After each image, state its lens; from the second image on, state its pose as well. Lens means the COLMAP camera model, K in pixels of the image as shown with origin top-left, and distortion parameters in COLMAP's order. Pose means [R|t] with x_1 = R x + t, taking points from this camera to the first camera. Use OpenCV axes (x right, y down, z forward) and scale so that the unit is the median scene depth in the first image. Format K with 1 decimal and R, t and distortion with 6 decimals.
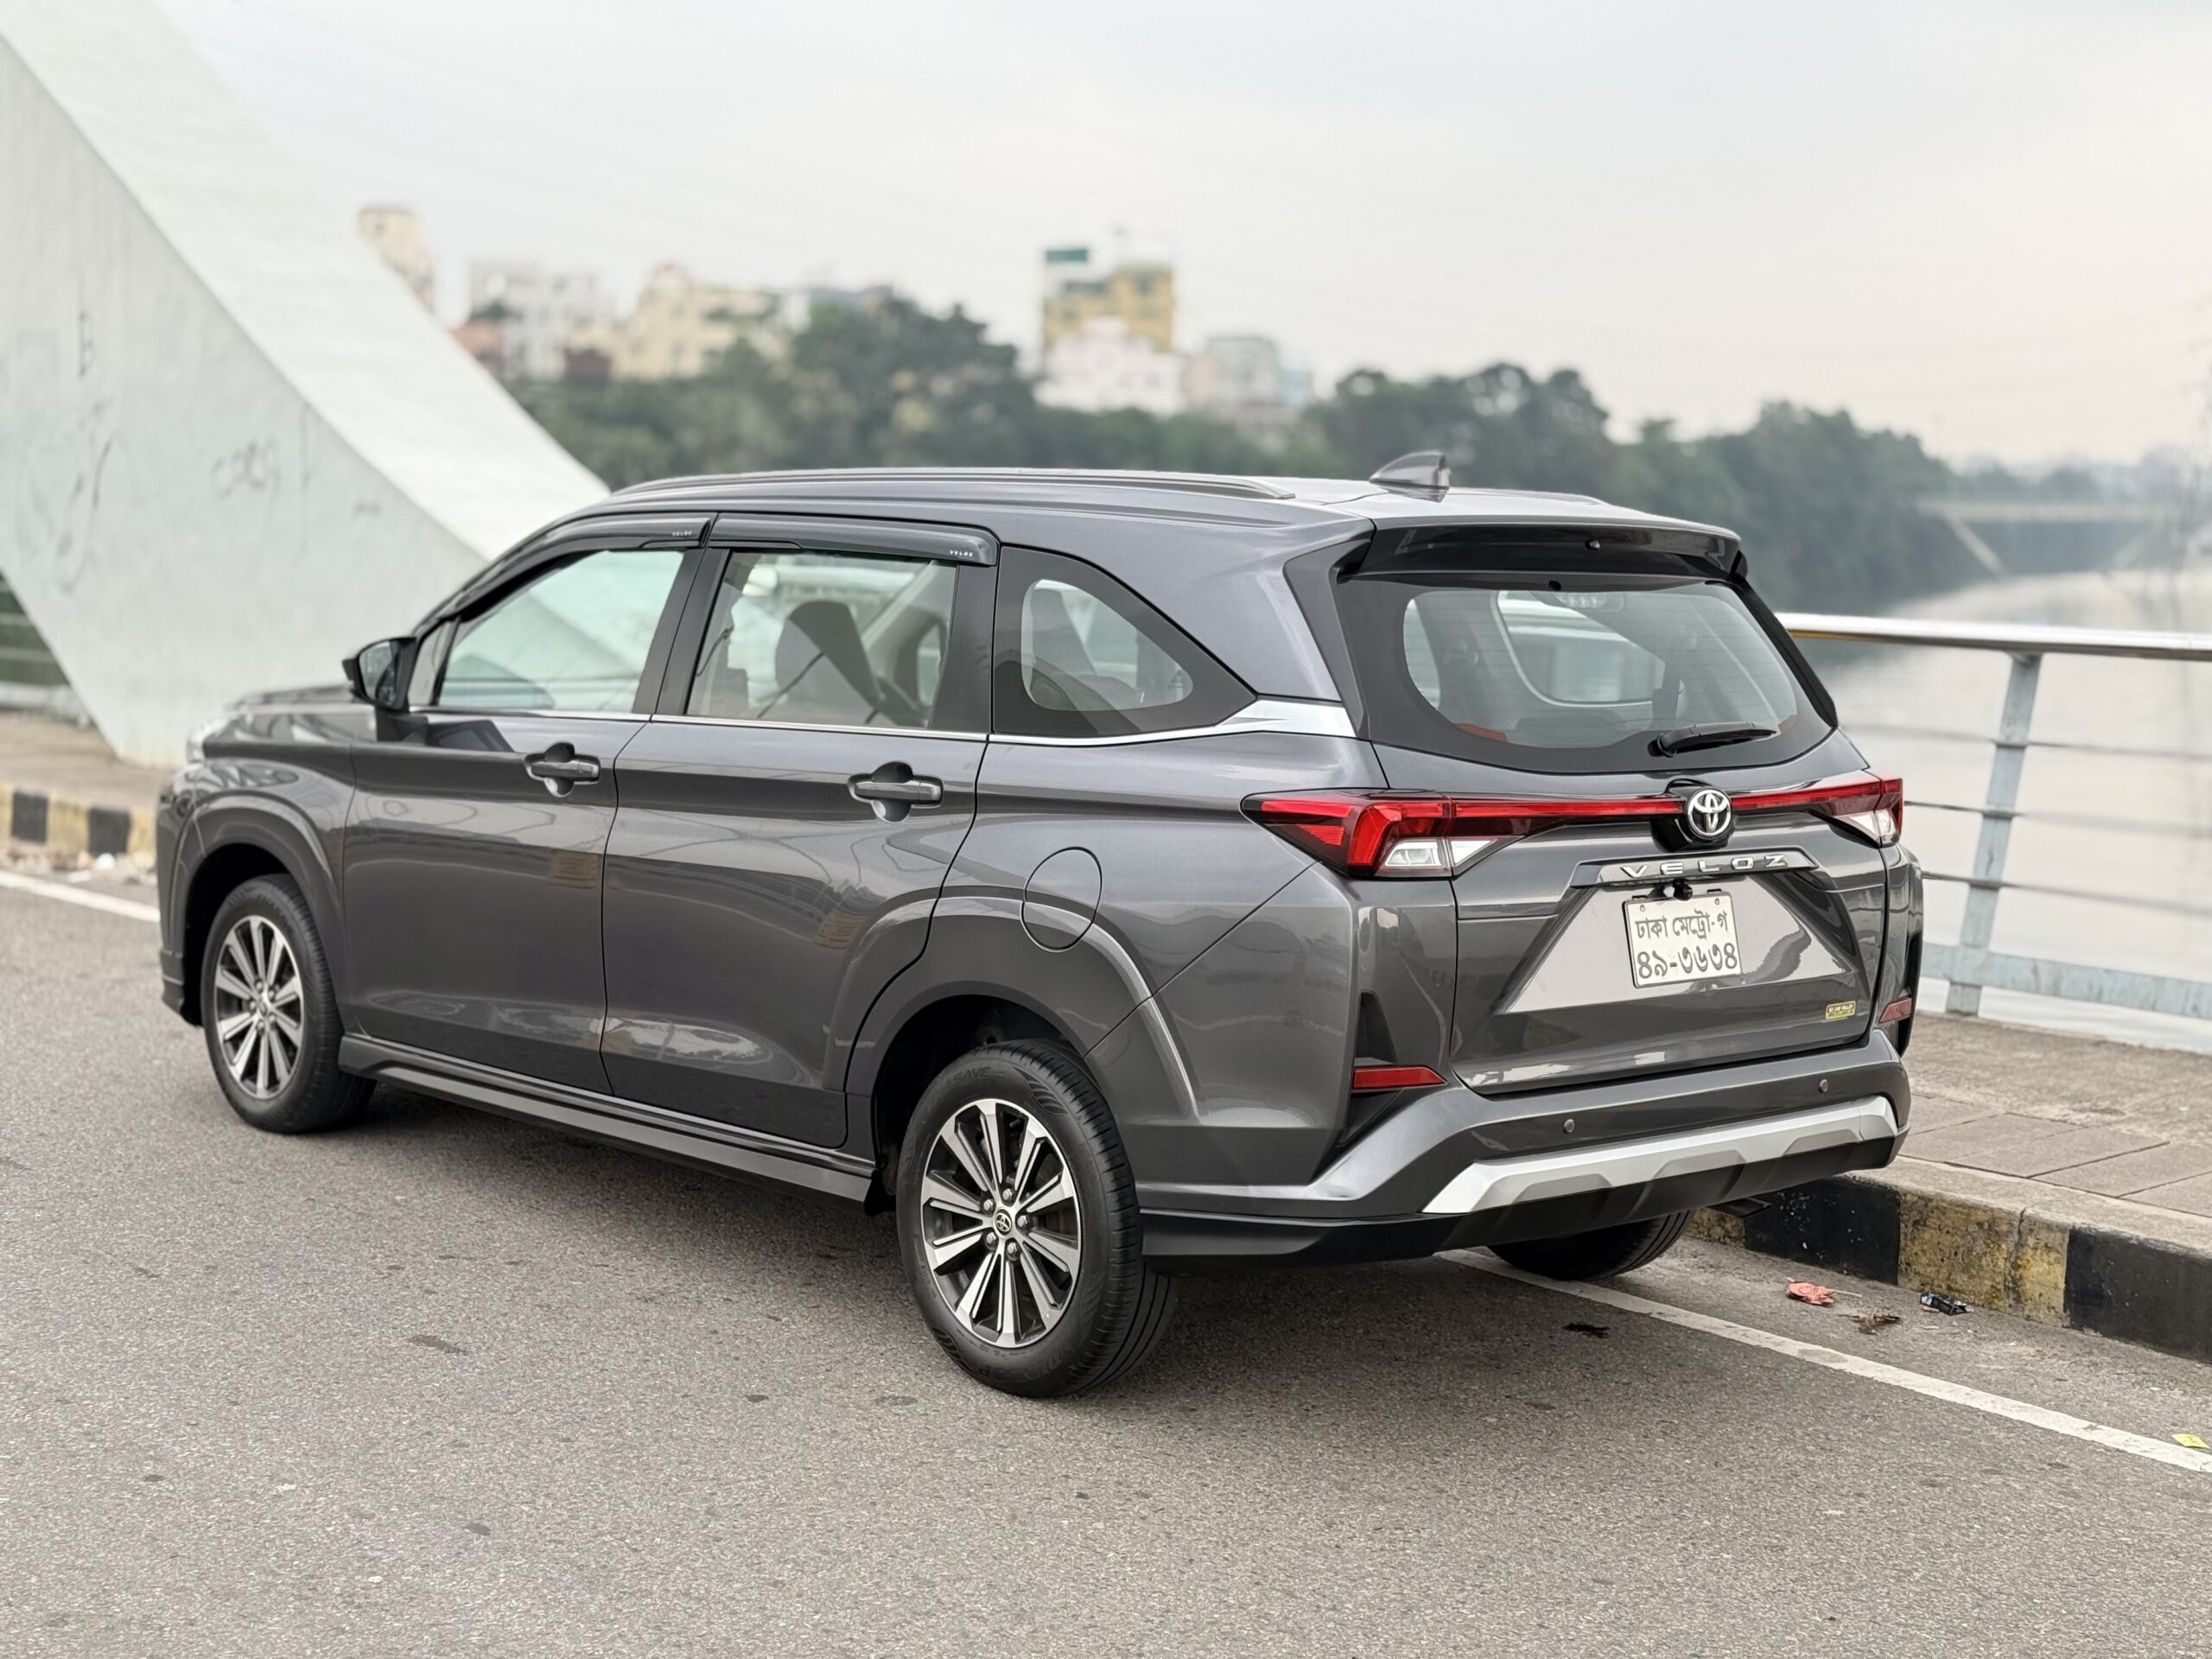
lens RADIAL K [[3163.5, 0, 1108.8], [0, 3163.5, 871.1], [0, 0, 1]] dist [0.188100, -0.337202]
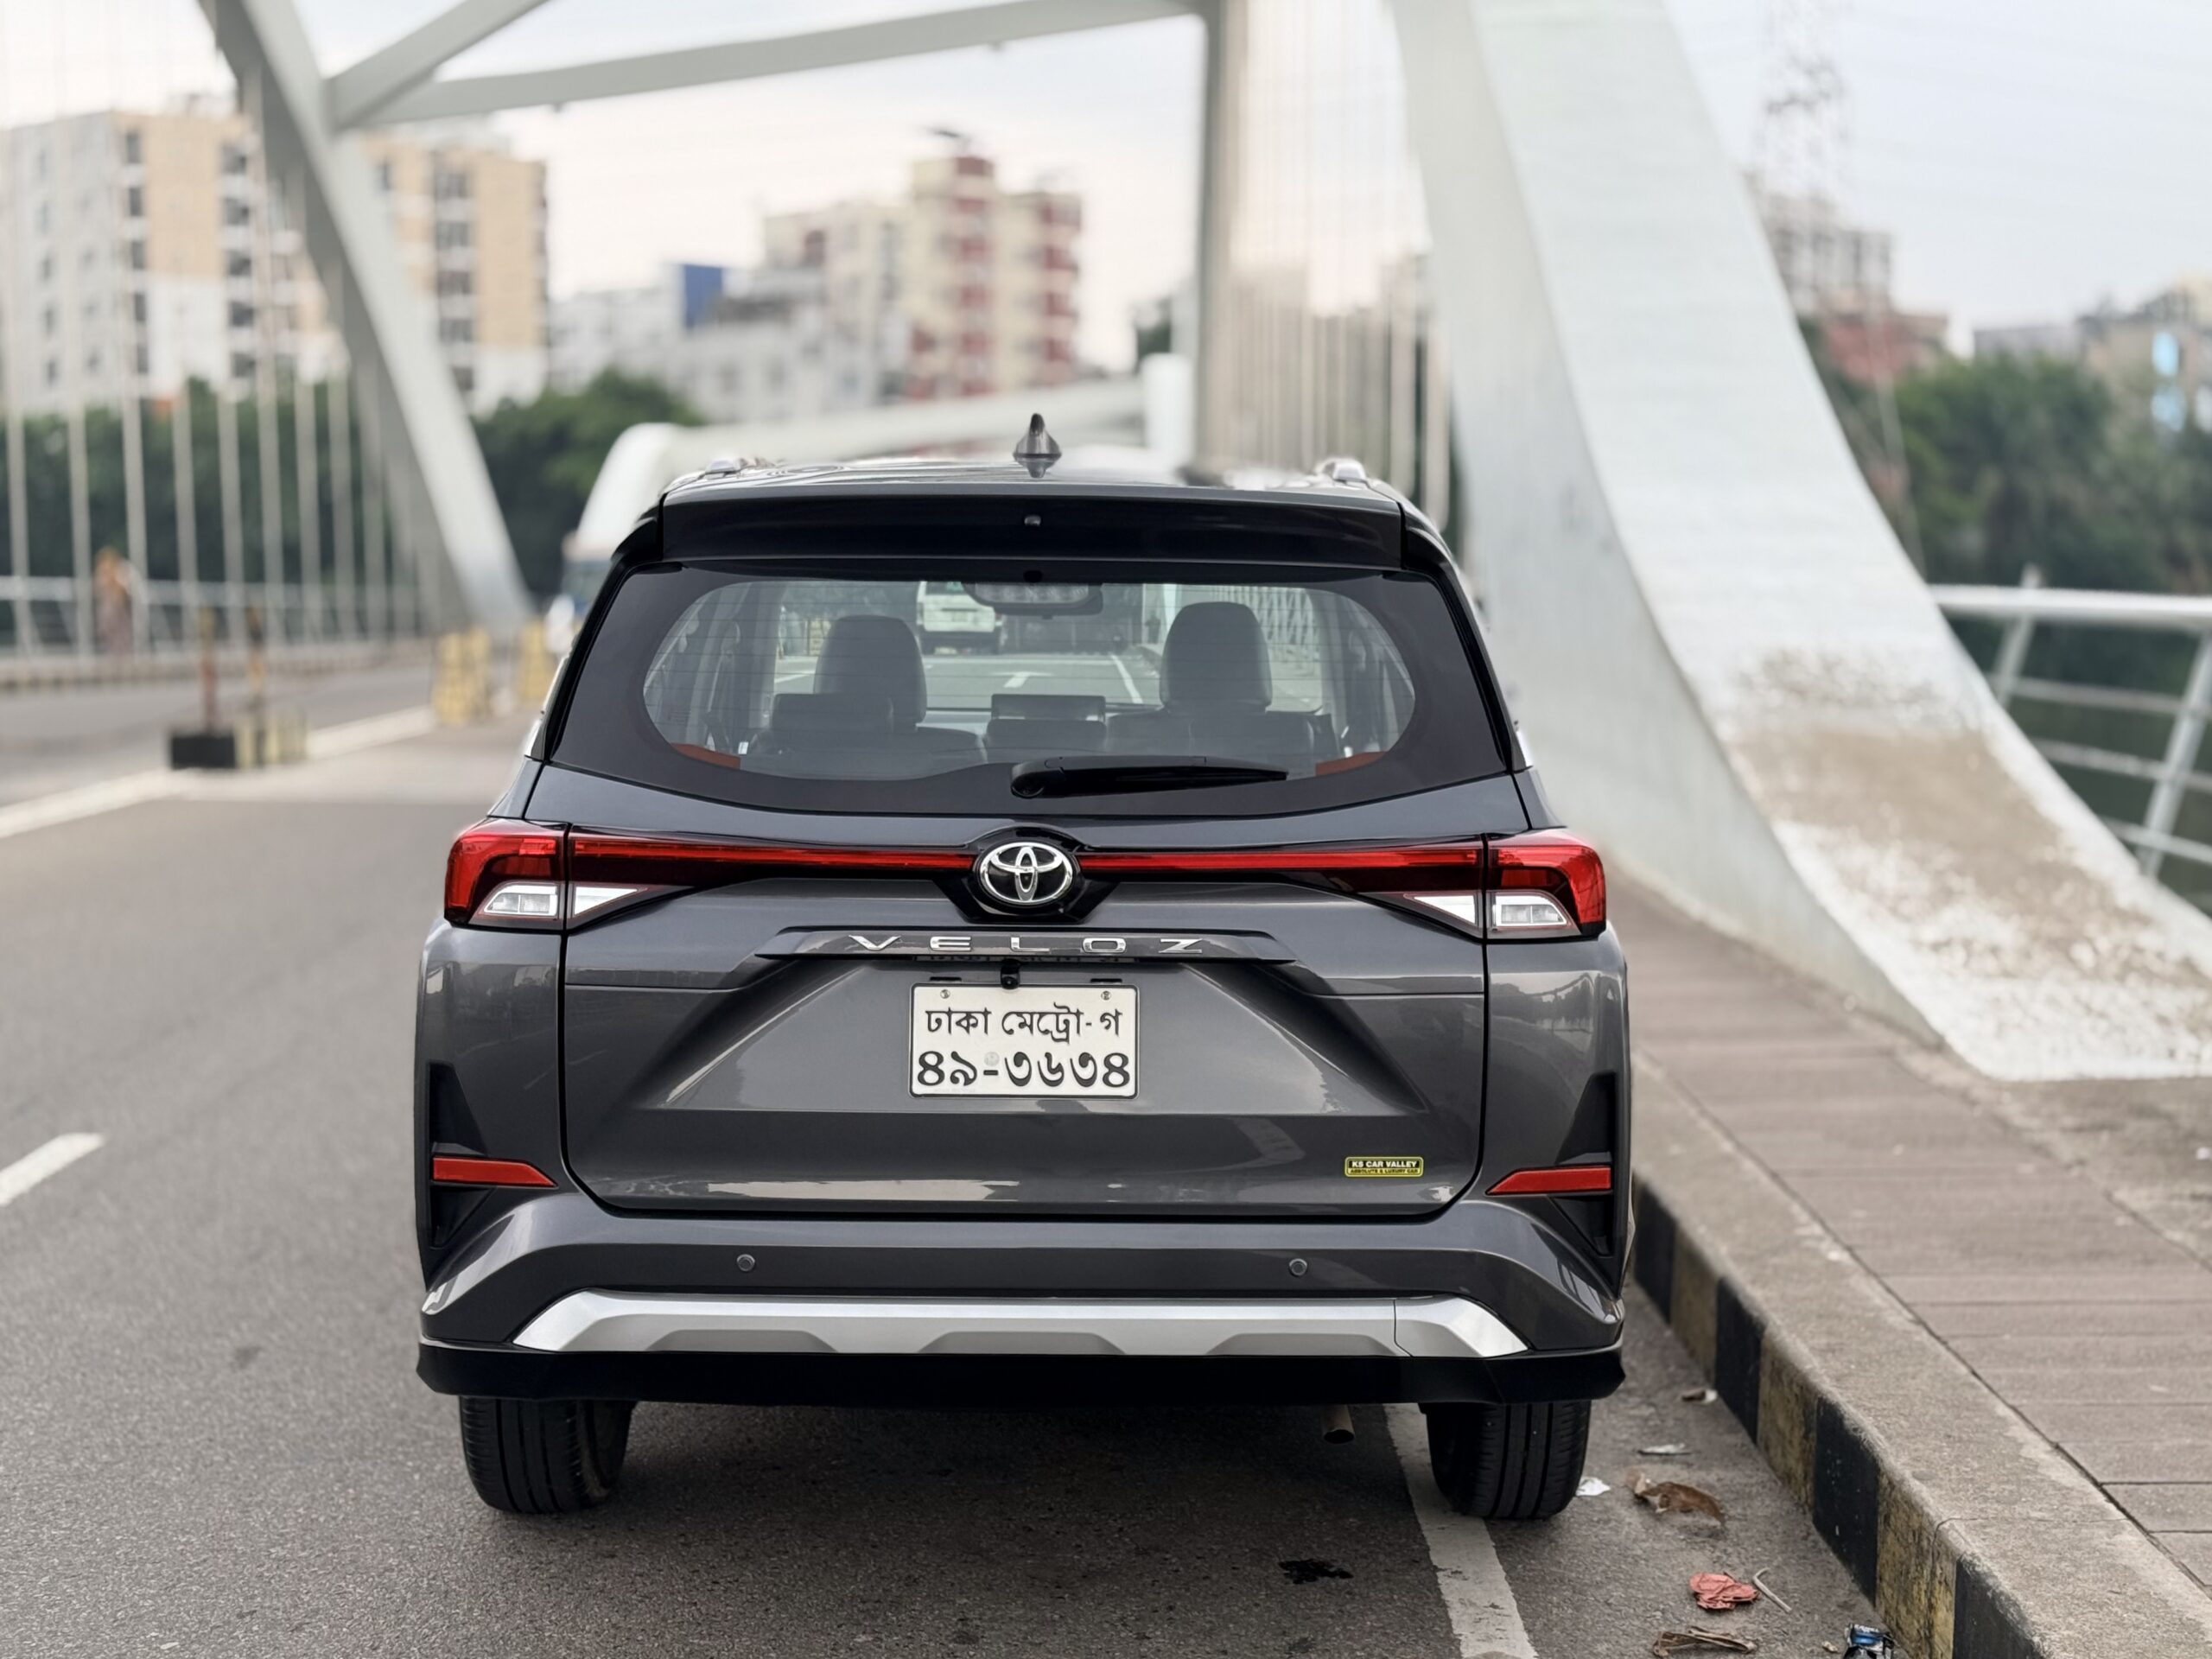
lens RADIAL K [[3163.5, 0, 1108.8], [0, 3163.5, 871.1], [0, 0, 1]] dist [0.188100, -0.337202]
pose [[0.737158, 0.040891, -0.674482, 0.704087], [-0.059732, 0.998203, -0.004766, -0.016296], [0.673076, 0.043801, 0.738276, 0.464366]]
